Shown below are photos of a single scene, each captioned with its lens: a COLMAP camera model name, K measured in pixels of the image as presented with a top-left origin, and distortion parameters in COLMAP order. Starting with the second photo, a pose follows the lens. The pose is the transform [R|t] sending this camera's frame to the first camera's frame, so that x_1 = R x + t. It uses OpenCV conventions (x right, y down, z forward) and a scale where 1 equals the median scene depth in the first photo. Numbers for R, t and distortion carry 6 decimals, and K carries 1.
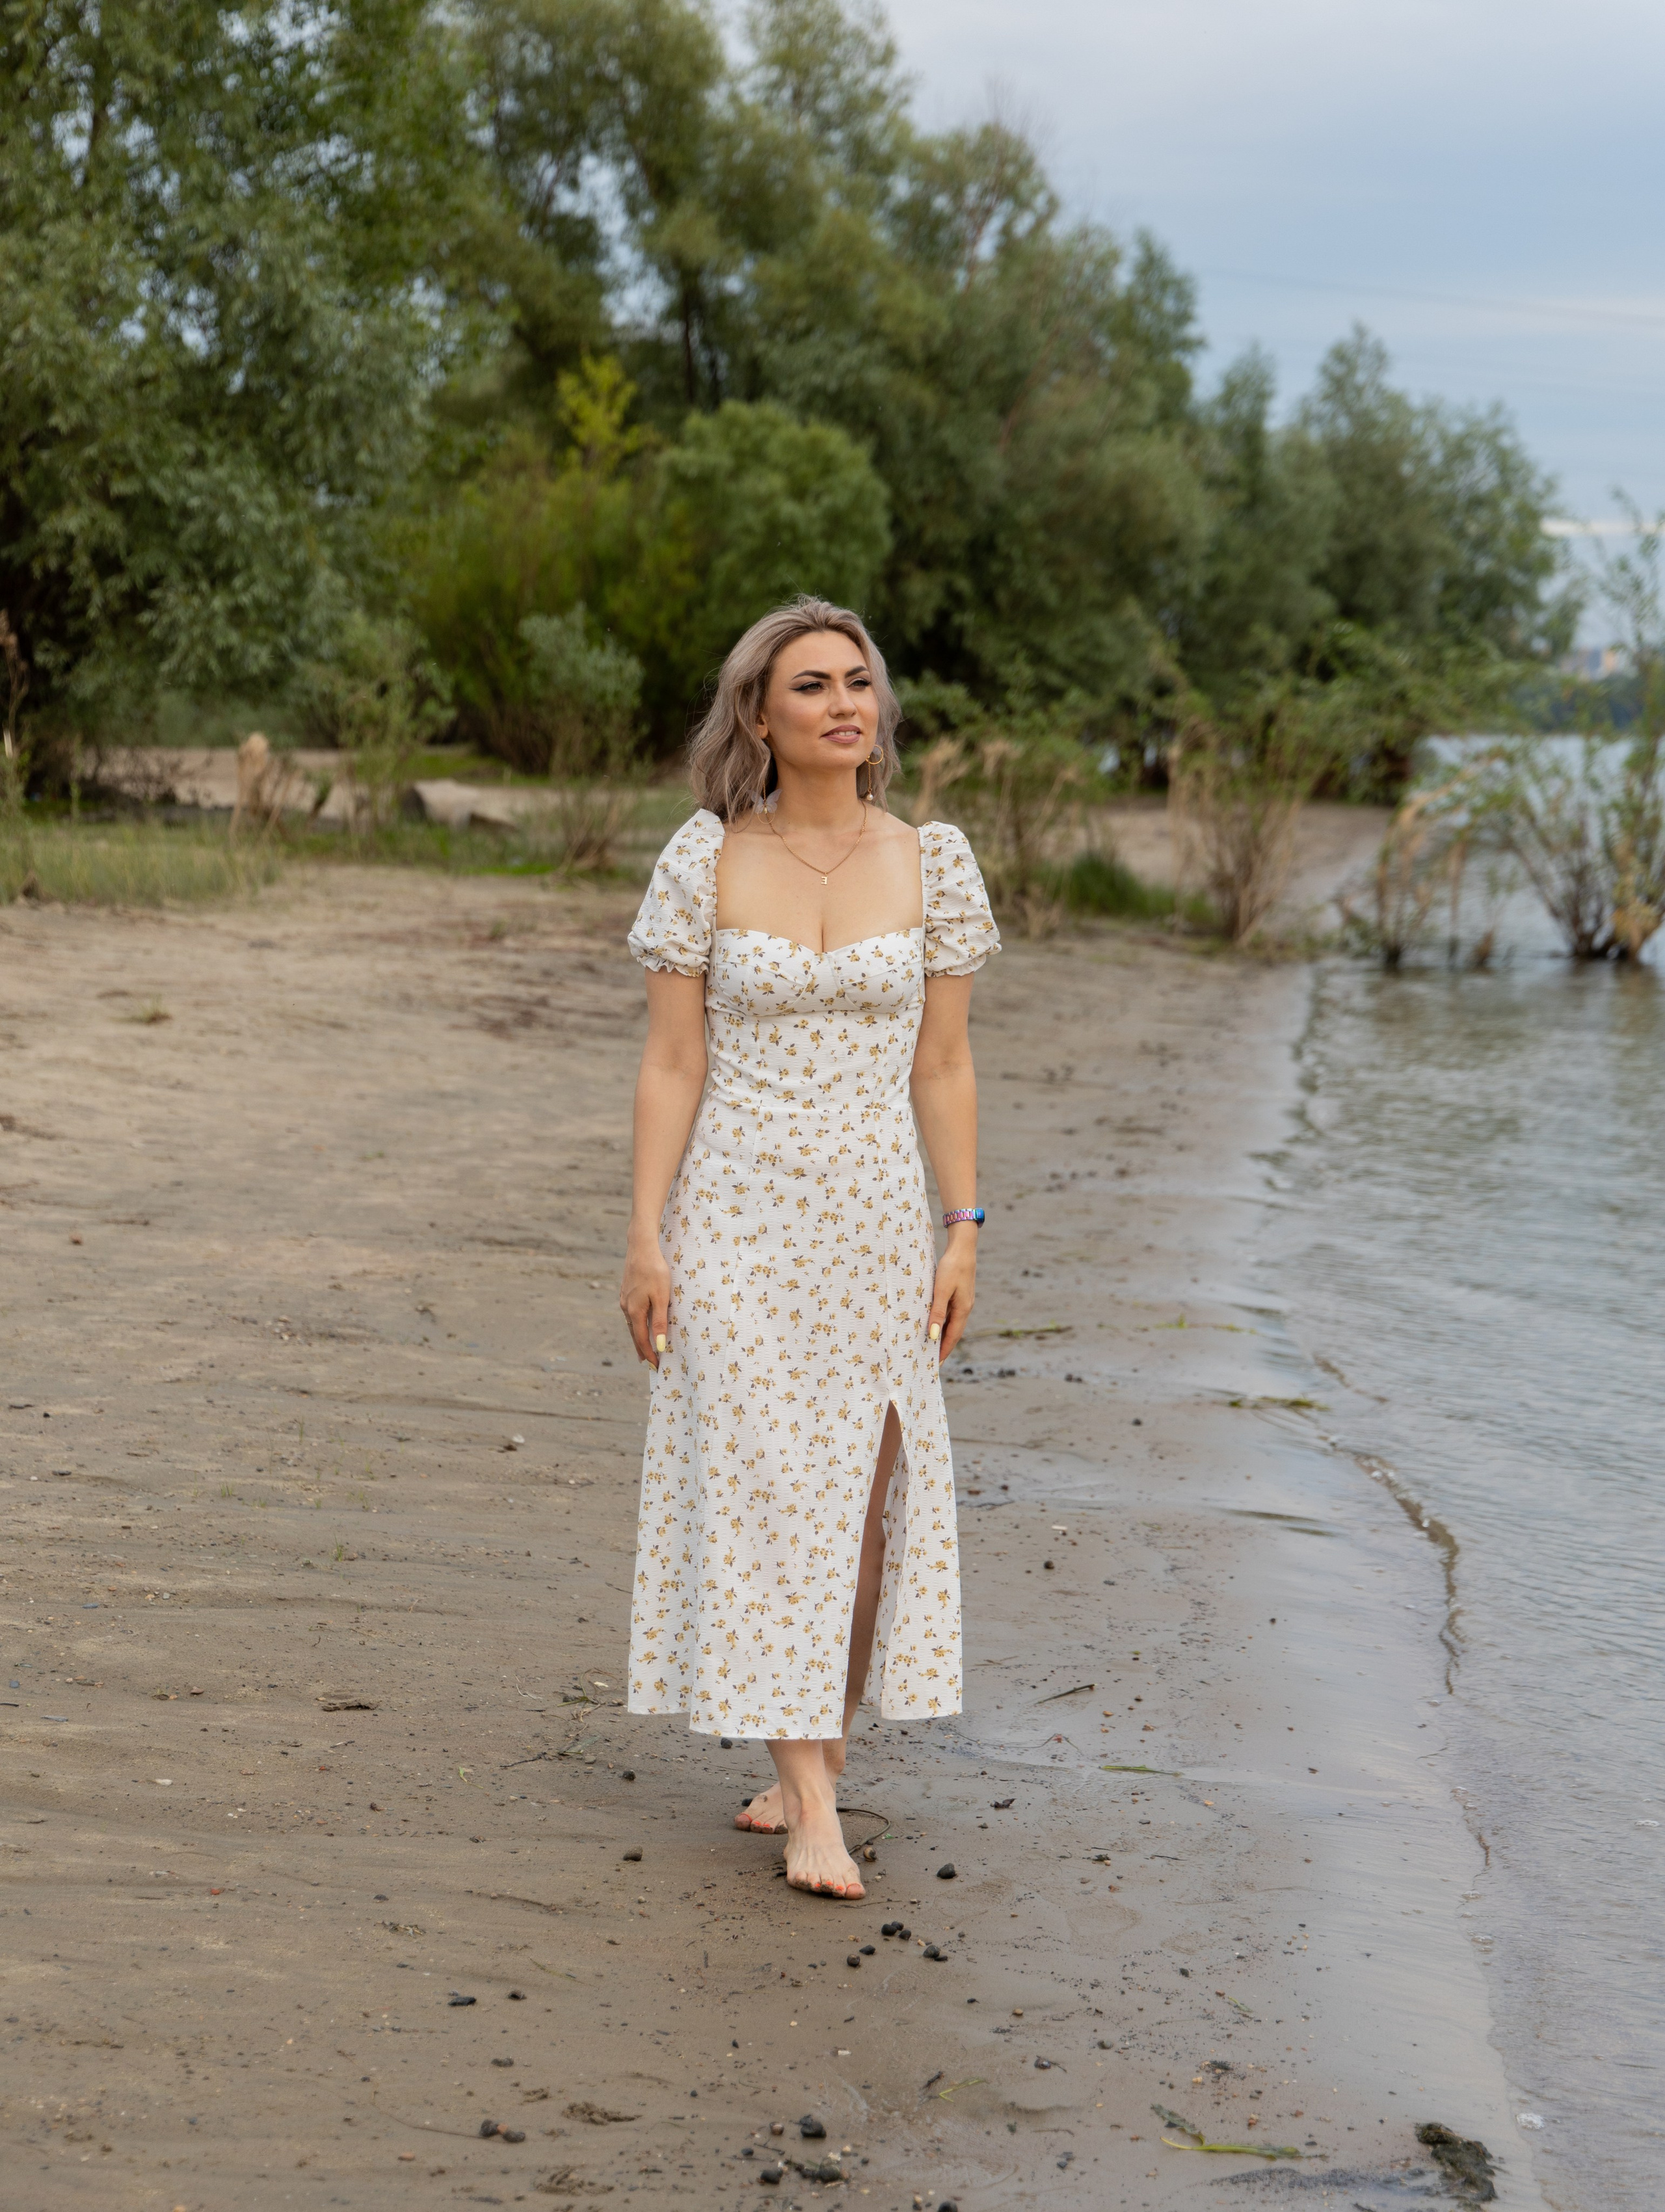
lens RADIAL K [[4772.9, 0, 840.8], [0, 4772.9, 1049.7], [0, 0, 1]] dist [0.080443, 0.000000]
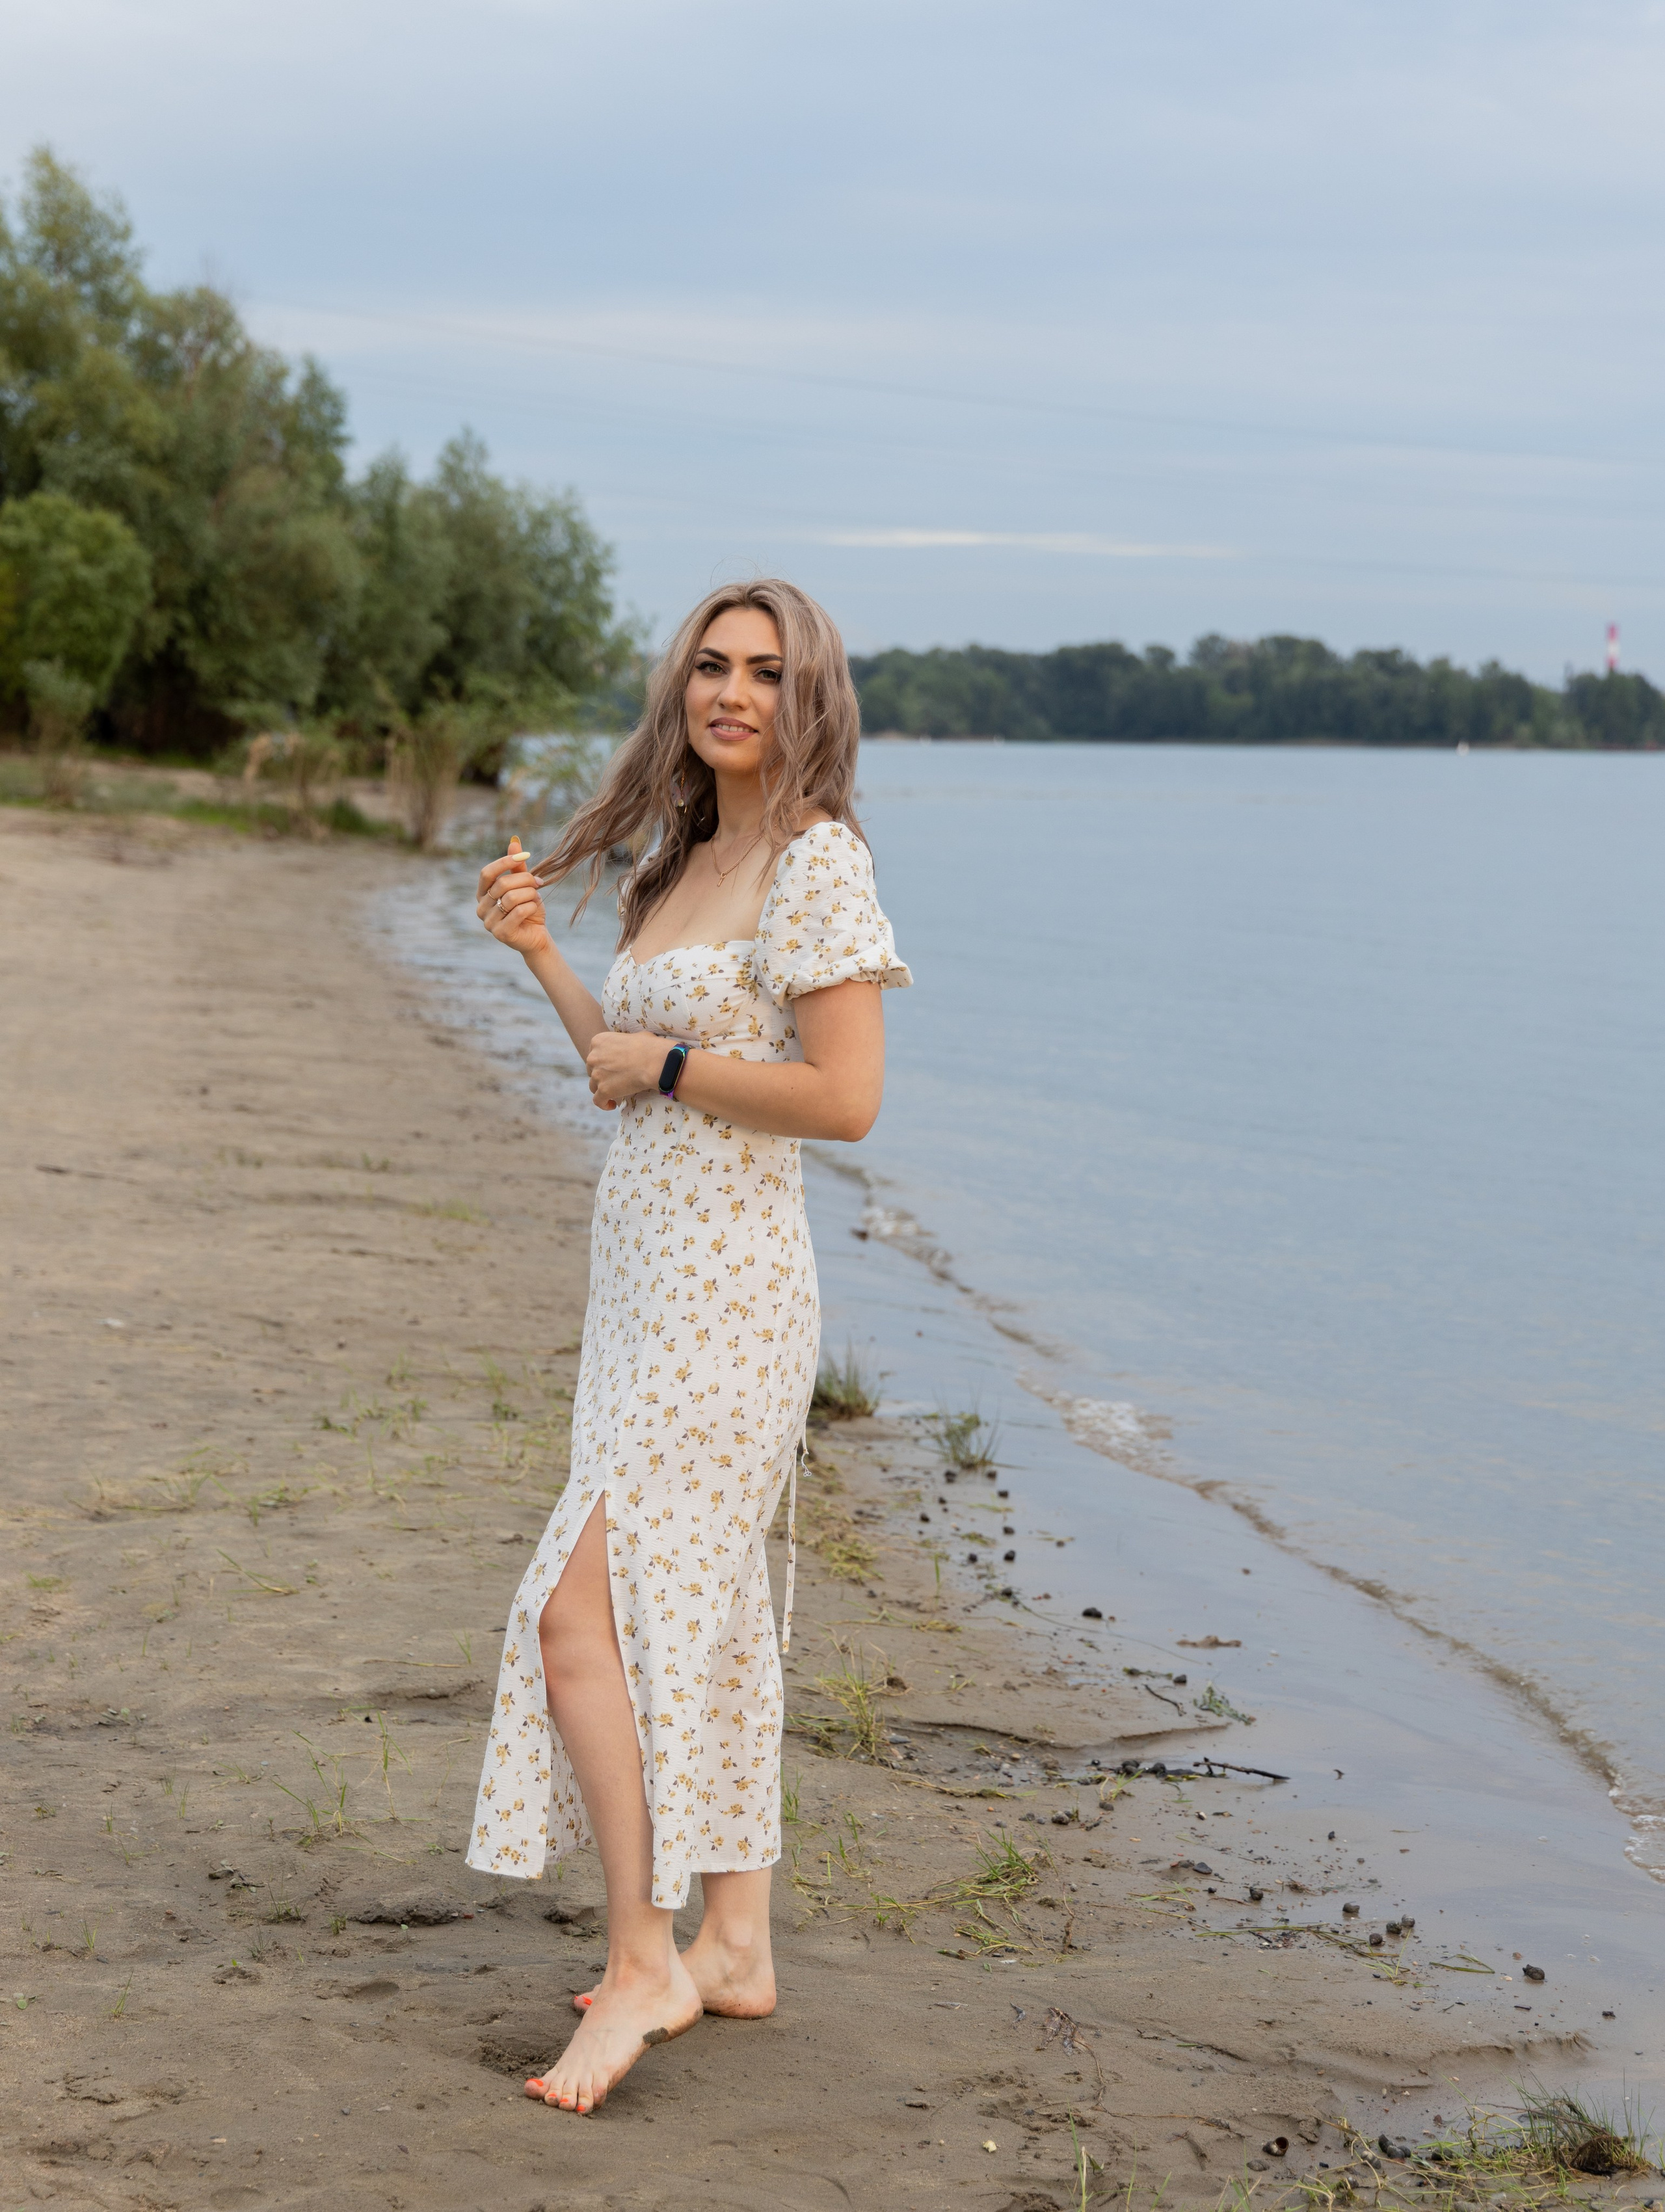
lens RADIAL K [[4412.2, 0, 837.2], [0, 4412.2, 1057.7], [0, 0, 1]] dist [0.050800, 0.000000]
pose [[0.980781, 0.001656, 0.195103, -0.039163], [-0.003257, 0.999964, 0.007888, 0.018797], [-0.195083, -0.008372, 0.980751, -0.296425]]
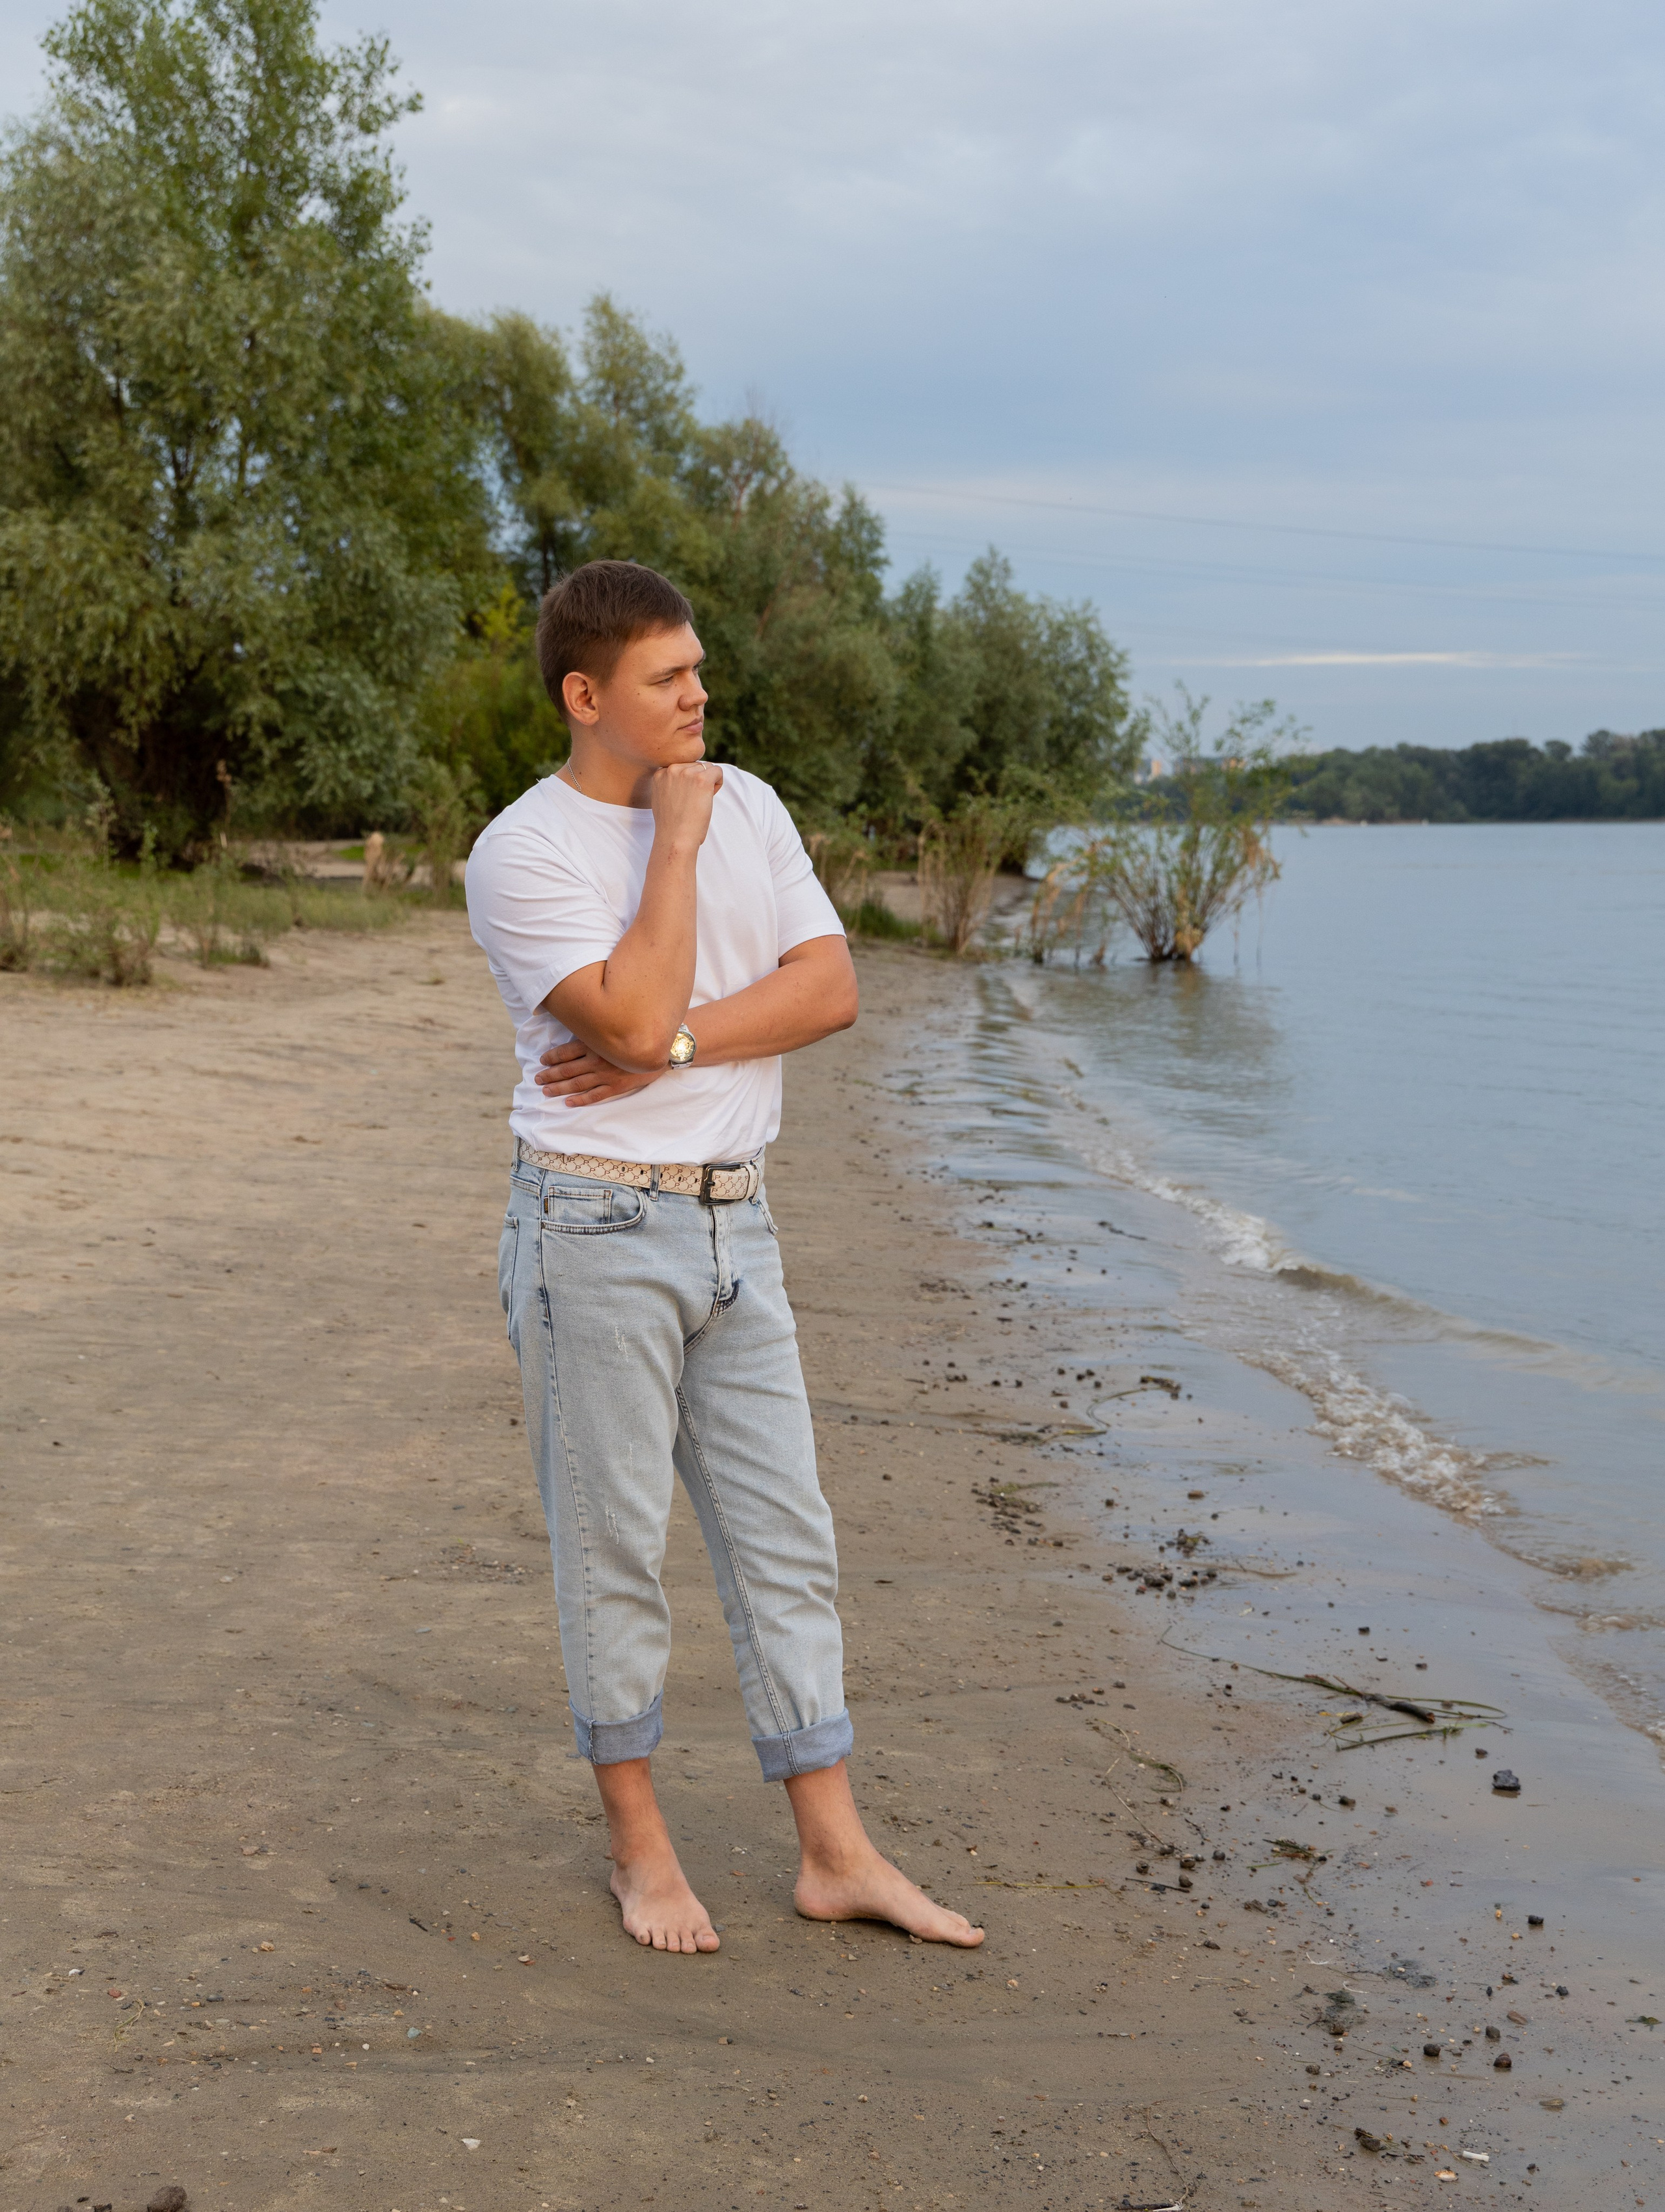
lens RADIAL K [[3563.6, 0, 820.6], [0, 3563.6, 1093.7], [0, 0, 1]] dist [0.019983, 0.000000]
pose [[0.997879, -0.010696, 0.064204, -0.020683], [0.010111, 0.999904, 0.009432, 0.006749], [-0.064299, -0.008763, 0.997892, -0.115463]]
